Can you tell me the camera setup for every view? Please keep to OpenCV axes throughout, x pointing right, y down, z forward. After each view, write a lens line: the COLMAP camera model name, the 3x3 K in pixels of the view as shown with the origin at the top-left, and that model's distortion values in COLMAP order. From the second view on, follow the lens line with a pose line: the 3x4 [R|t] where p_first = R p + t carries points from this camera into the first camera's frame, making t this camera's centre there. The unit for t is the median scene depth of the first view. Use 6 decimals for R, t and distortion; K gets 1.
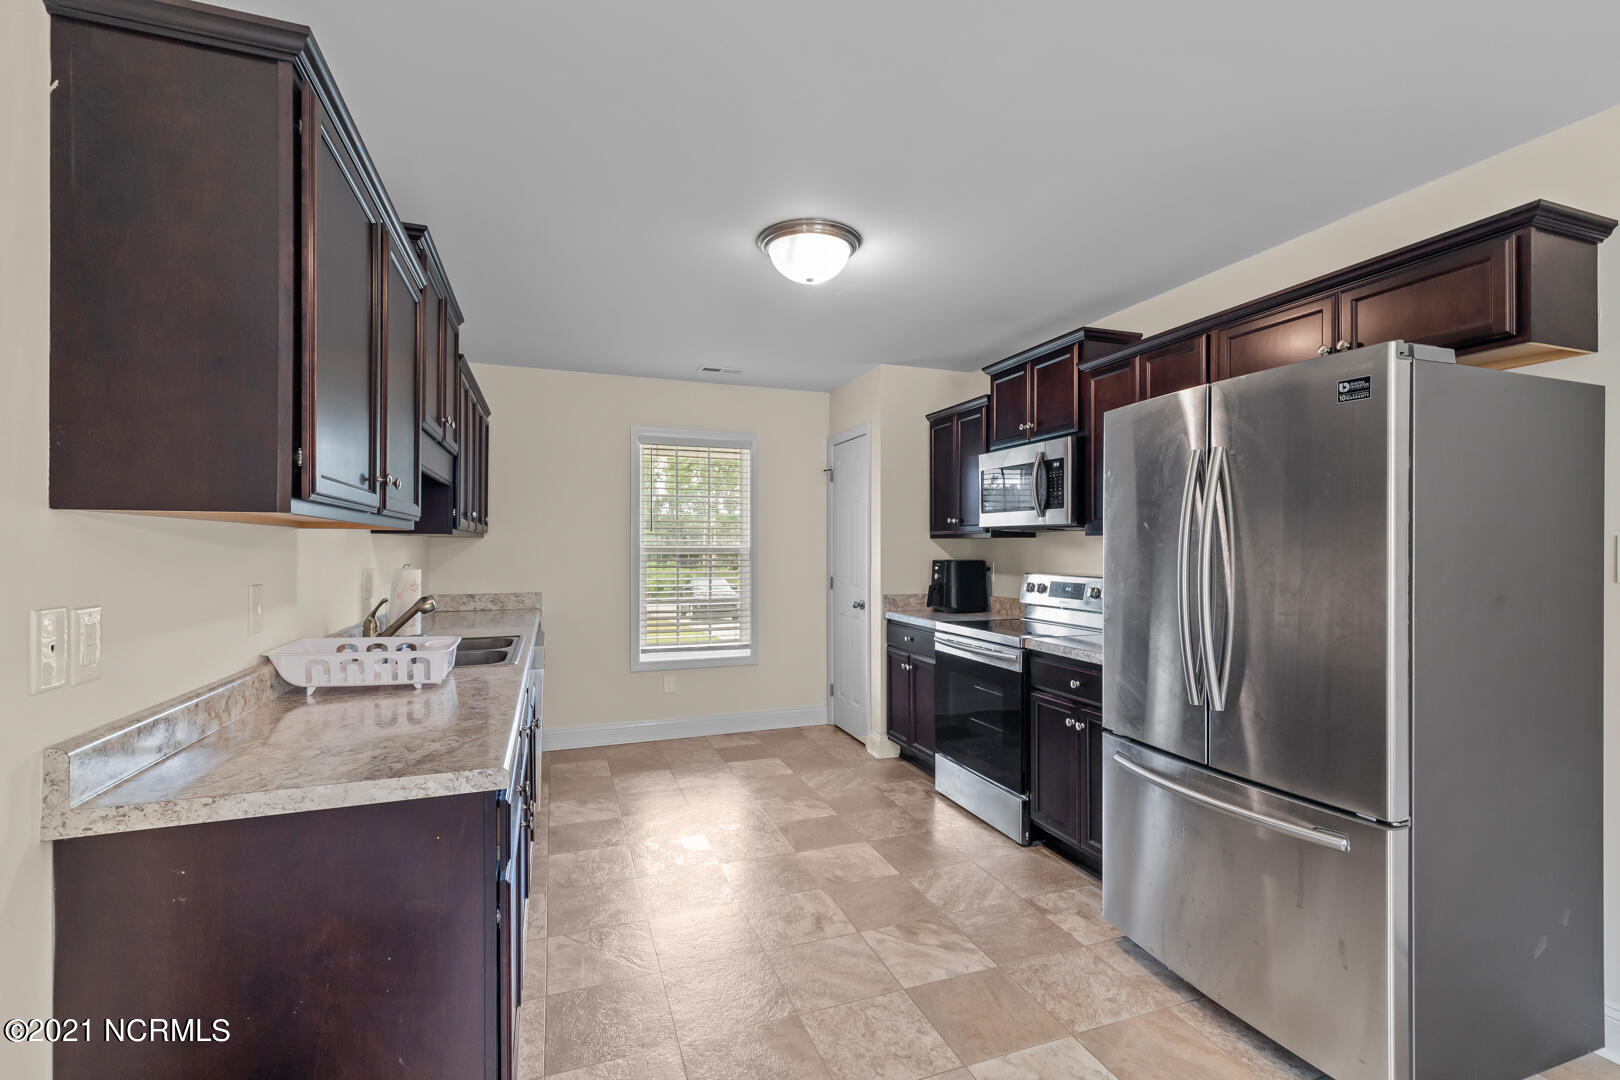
lens RADIAL K [[724.3, 0, 823.3], [0, 724.3, 542.5], [0, 0, 1]] dist [0.007600, -0.000817]
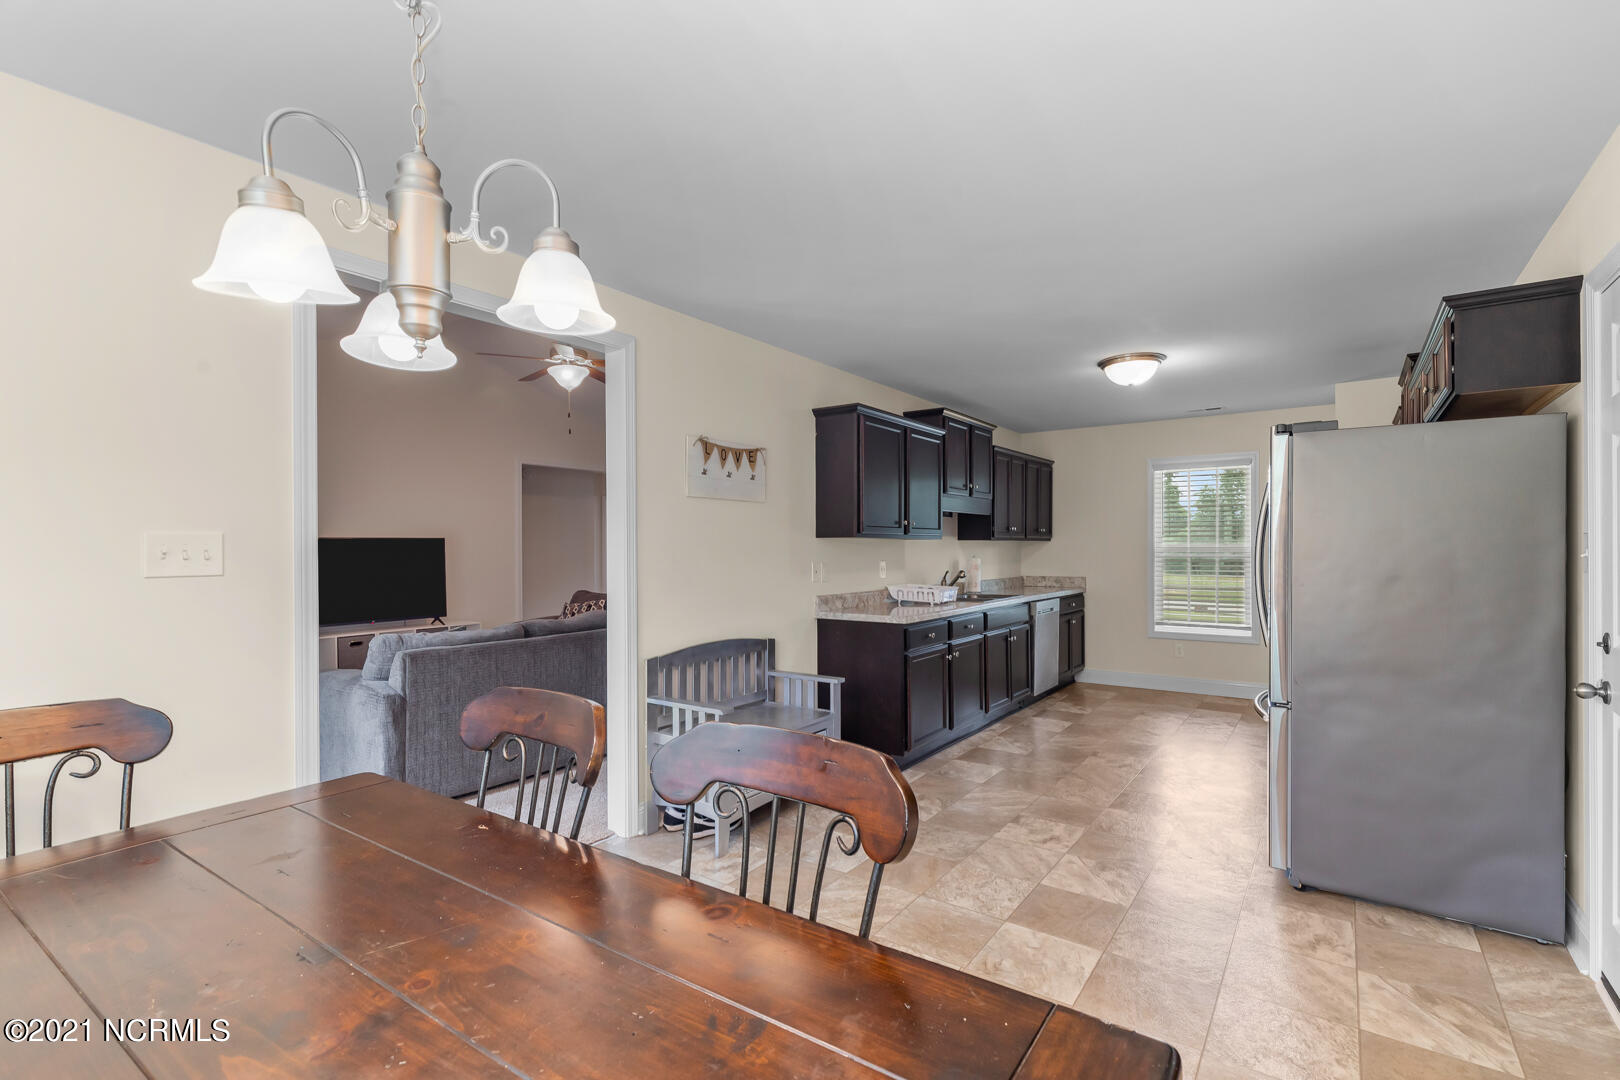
lens RADIAL K [[724.3, 0, 818.4], [0, 724.3, 547.5], [0, 0, 1]] dist [0.007600, -0.000817]
pose [[0.554673, -0.001560, -0.832067, 0.993304], [0.007431, 0.999968, 0.003079, -0.001982], [0.832035, -0.007891, 0.554667, -0.529139]]
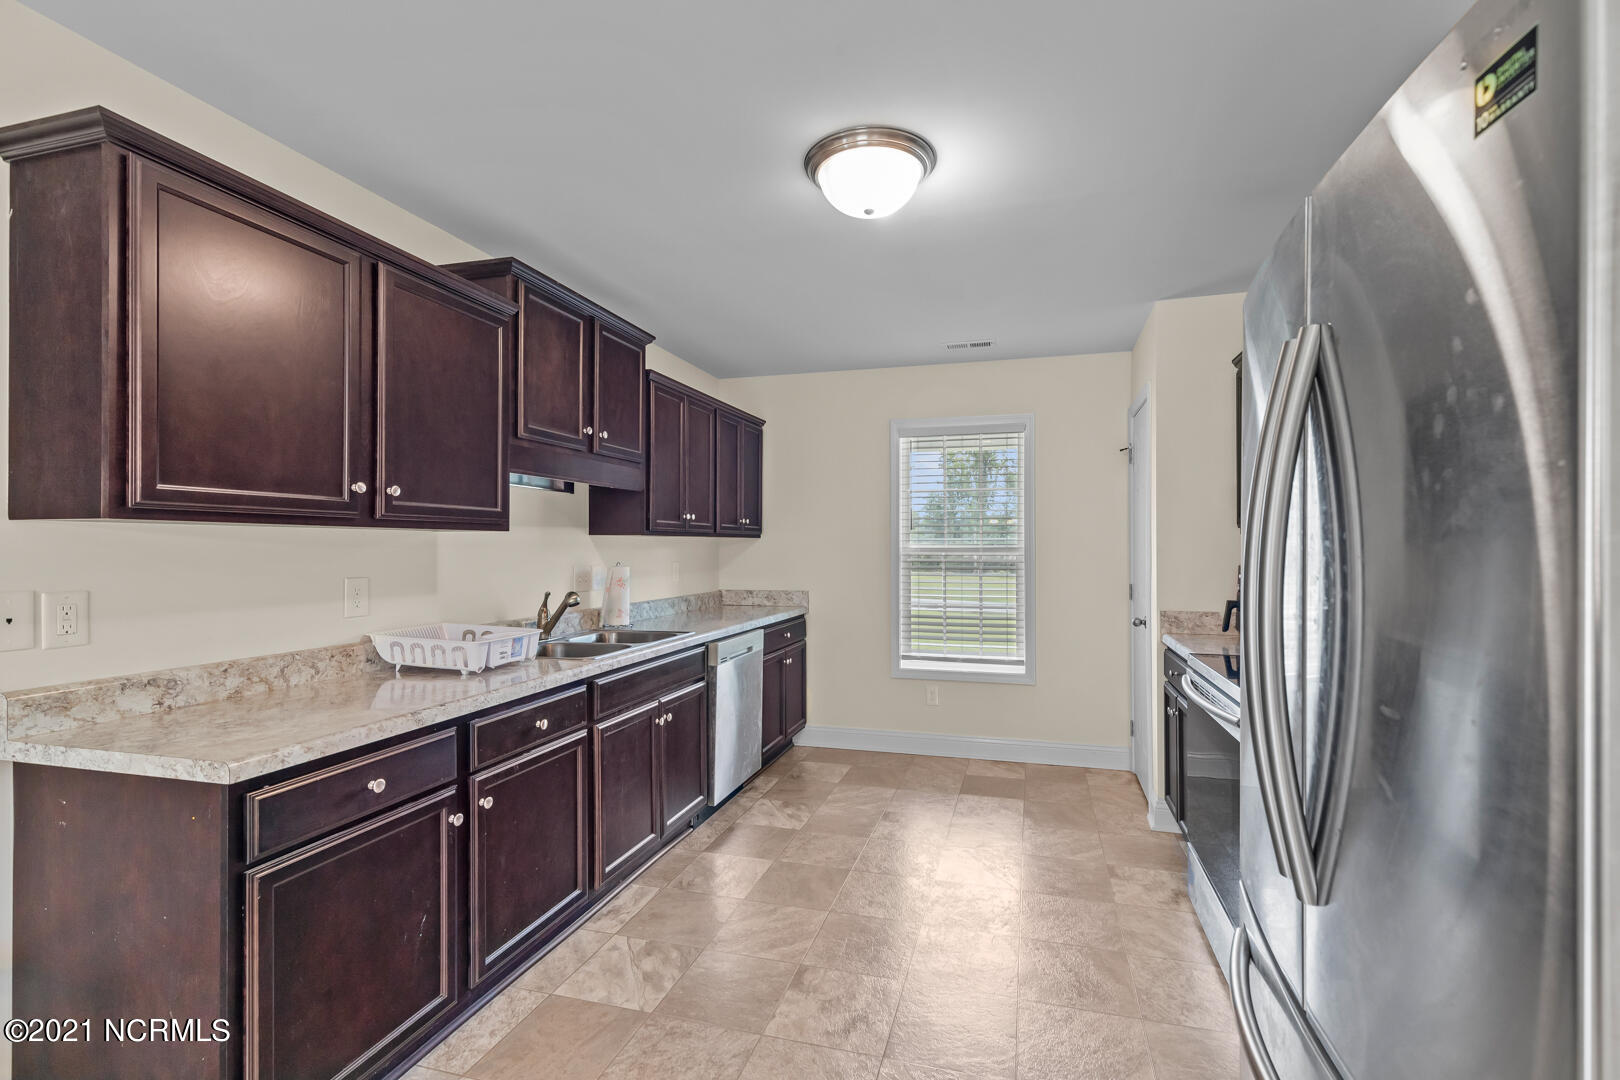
lens RADIAL K [[724.3, 0, 827.6], [0, 724.3, 542.1], [0, 0, 1]] dist [0.007600, -0.000817]
pose [[0.805081, -0.004952, -0.593145, 0.431102], [0.005067, 0.999986, -0.001471, 0.002195], [0.593144, -0.001821, 0.805094, 0.343254]]
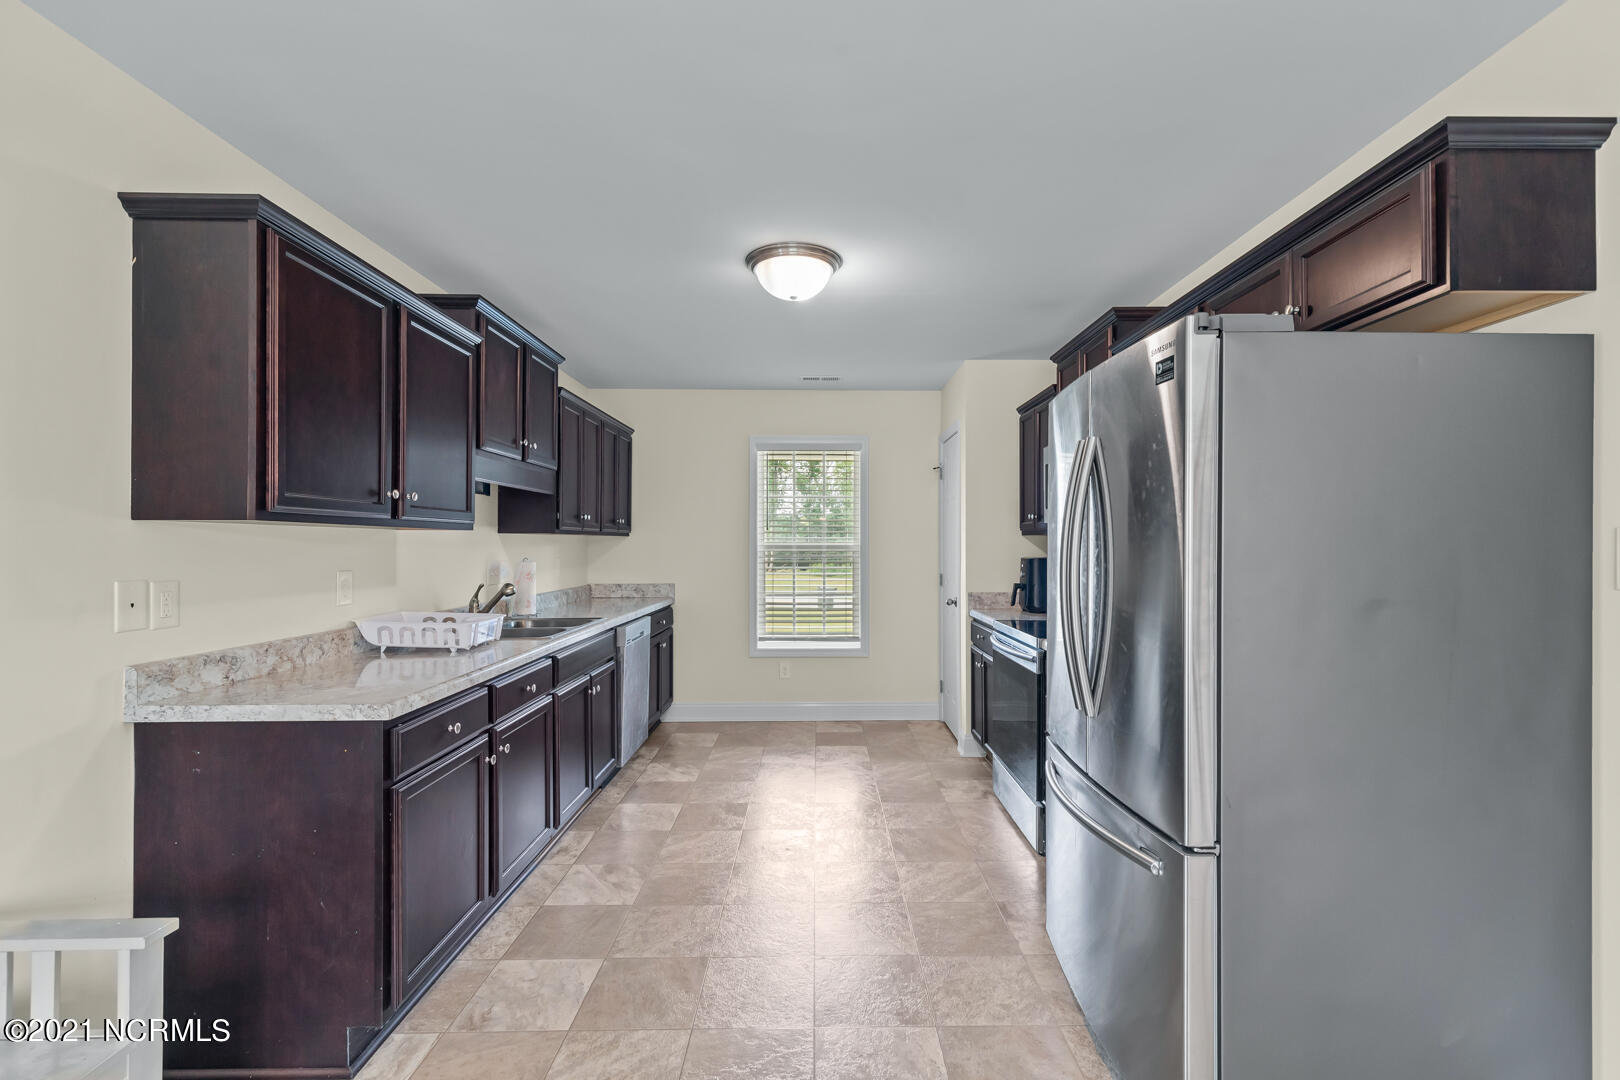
lens RADIAL K [[724.3, 0, 824.8], [0, 724.3, 538.3], [0, 0, 1]] dist [0.007600, -0.000817]
pose [[0.940468, -0.003353, -0.339864, 0.406583], [0.002422, 0.999992, -0.003163, 0.001695], [0.339872, 0.002152, 0.940469, -0.002581]]
